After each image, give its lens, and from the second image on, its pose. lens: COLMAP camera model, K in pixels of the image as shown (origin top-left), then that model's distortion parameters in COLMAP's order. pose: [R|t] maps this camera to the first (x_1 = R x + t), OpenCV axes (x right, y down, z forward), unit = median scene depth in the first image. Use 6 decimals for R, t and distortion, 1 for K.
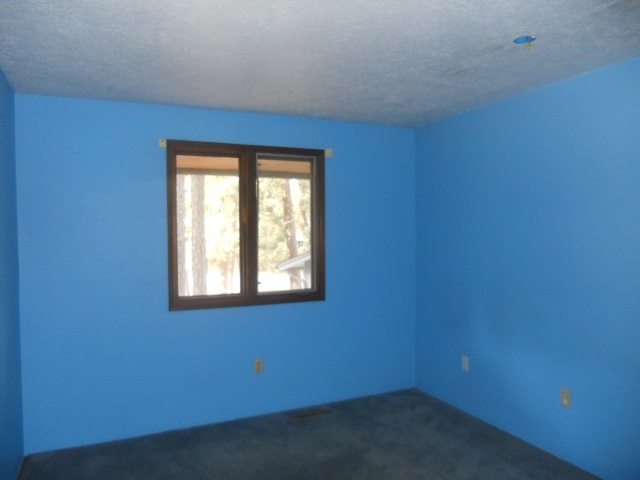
lens RADIAL K [[480.6, 0, 320.0], [0, 480.6, 240.0], [0, 0, 1]] dist [-0.061530, 0.001822]
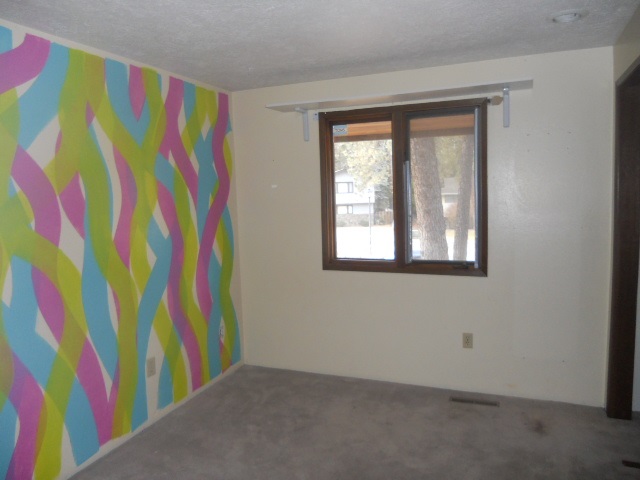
lens RADIAL K [[480.6, 0, 320.0], [0, 480.6, 240.0], [0, 0, 1]] dist [-0.061530, 0.001822]
pose [[0.688170, 0.053897, -0.723545, 0.443985], [0.002940, 0.997022, 0.077065, -0.005410], [0.725543, -0.055162, 0.685962, 0.216808]]
